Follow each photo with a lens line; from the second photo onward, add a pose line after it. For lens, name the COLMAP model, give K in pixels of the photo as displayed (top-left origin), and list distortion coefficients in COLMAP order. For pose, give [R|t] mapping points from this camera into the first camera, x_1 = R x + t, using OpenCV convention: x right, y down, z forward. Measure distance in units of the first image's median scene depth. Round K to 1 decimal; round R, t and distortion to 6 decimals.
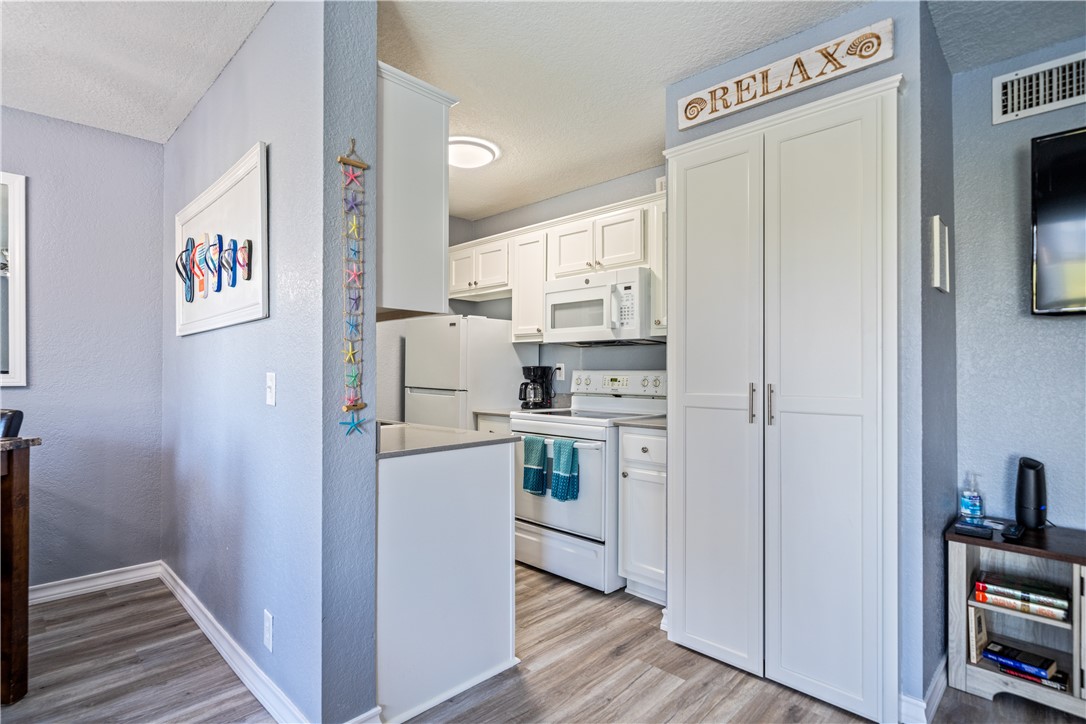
lens RADIAL K [[540.9, 0, 539.9], [0, 540.9, 371.3], [0, 0, 1]] dist [0.003090, 0.000467]
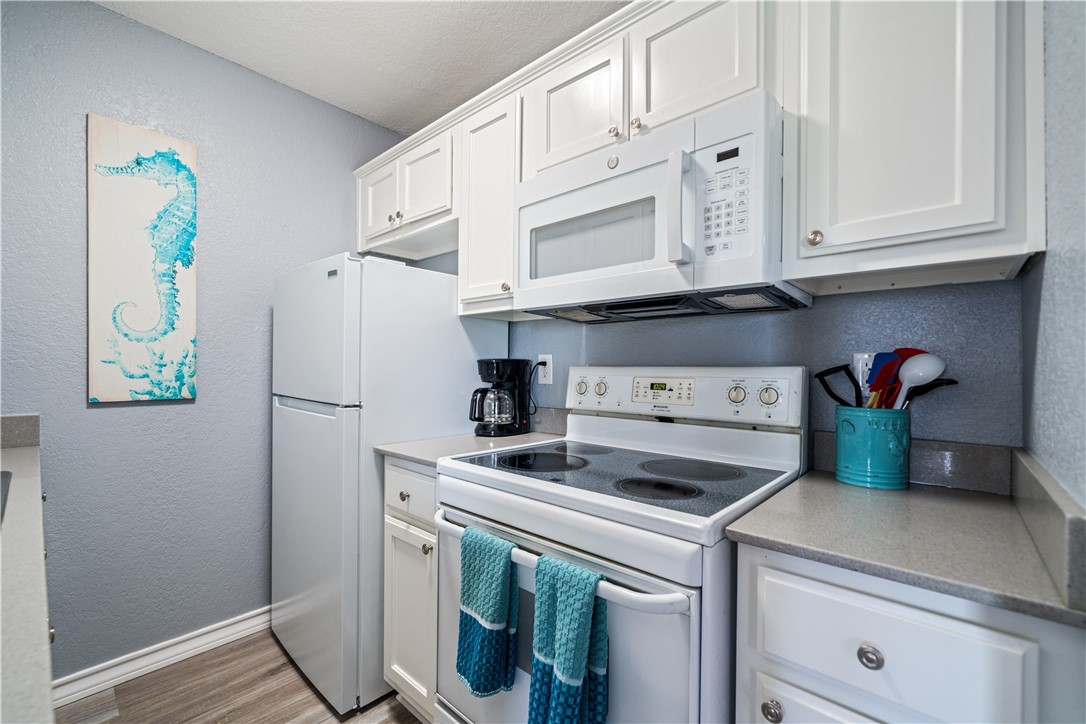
lens RADIAL K [[451.7, 0, 540.3], [0, 451.7, 369.3], [0, 0, 1]] dist [0.000354, 0.000097]
pose [[0.998891, 0.004005, 0.046905, 0.012986], [-0.004168, 0.999986, 0.003376, -0.000482], [-0.046891, -0.003568, 0.998894, 0.669593]]
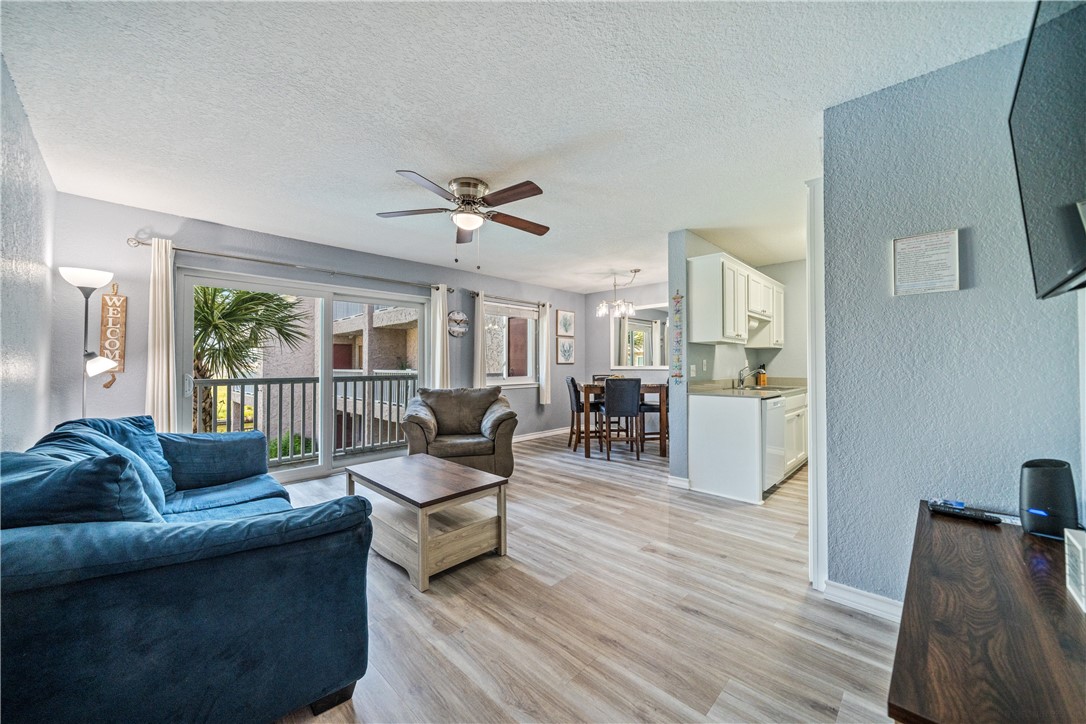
lens RADIAL K [[400.1, 0, 543.0], [0, 400.1, 362.0], [0, 0, 1]] dist [0.000027, 0.000044]
pose [[0.011550, -0.009125, -0.999892, 1.039861], [0.003949, 0.999951, -0.009080, 0.000586], [0.999925, -0.003843, 0.011586, 0.107536]]
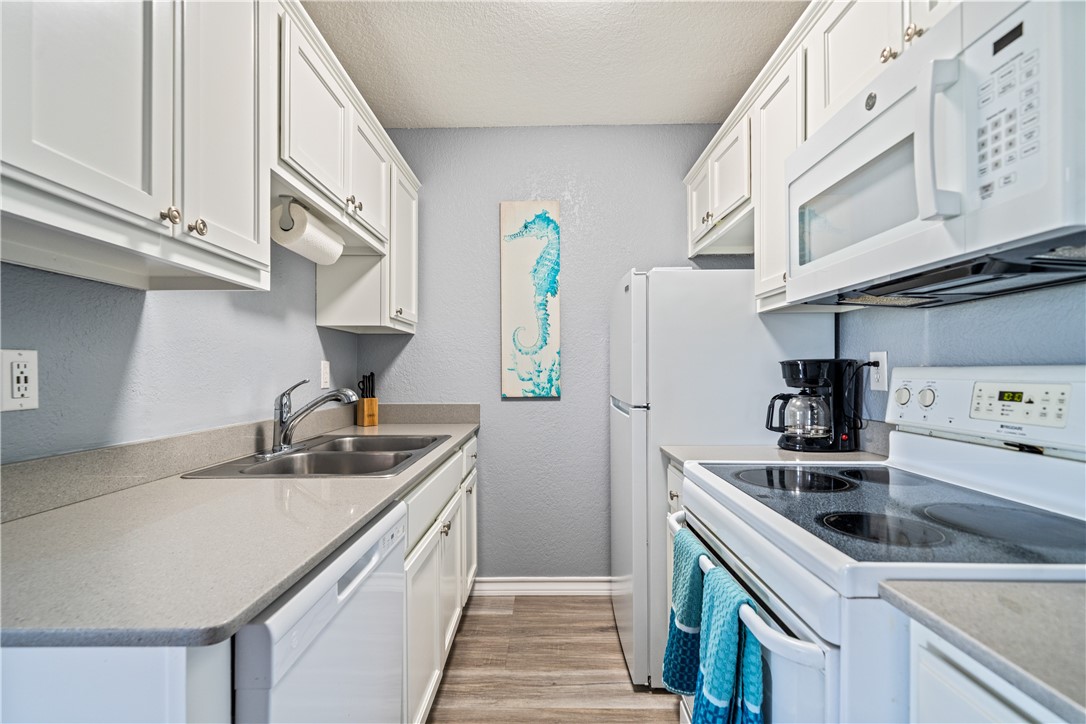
lens RADIAL K [[498.9, 0, 540.4], [0, 498.9, 369.6], [0, 0, 1]] dist [-0.000722, 0.000248]
pose [[0.695655, -0.009234, -0.718316, 0.173355], [0.008161, 0.999954, -0.004952, -0.000525], [0.718329, -0.002417, 0.695699, 0.669203]]
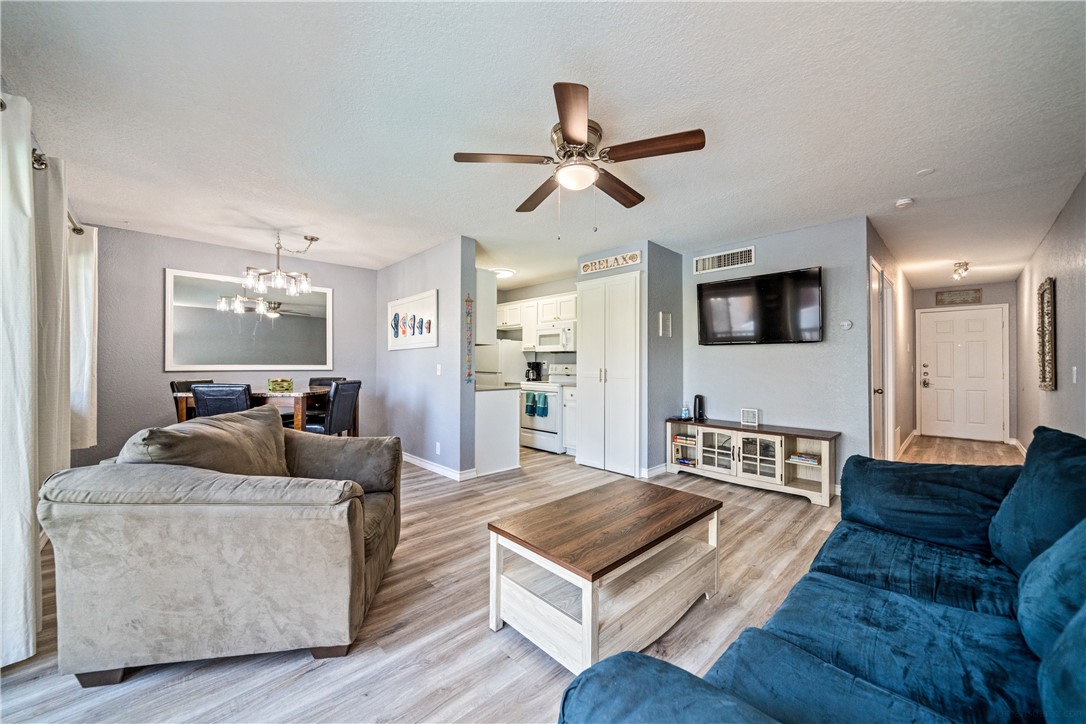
lens RADIAL K [[400.1, 0, 543.0], [0, 400.1, 362.0], [0, 0, 1]] dist [0.000027, 0.000044]
pose [[0.999651, 0.000947, -0.026395, 0.092332], [-0.001136, 0.999974, -0.007127, 0.001955], [0.026388, 0.007155, 0.999626, -0.763460]]
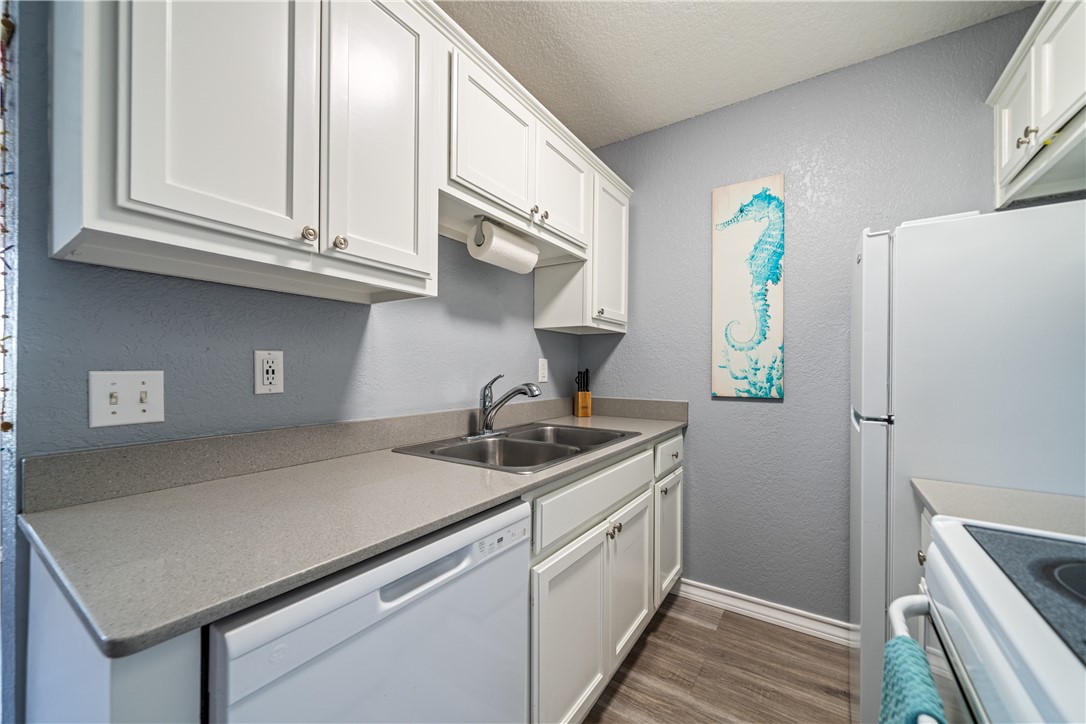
lens RADIAL K [[418.7, 0, 541.3], [0, 418.7, 369.5], [0, 0, 1]] dist [-0.000658, -0.000265]
pose [[0.187465, -0.000161, -0.982271, 0.129368], [-0.001037, 0.999999, -0.000362, -0.000565], [0.982271, 0.001086, 0.187465, 0.814114]]
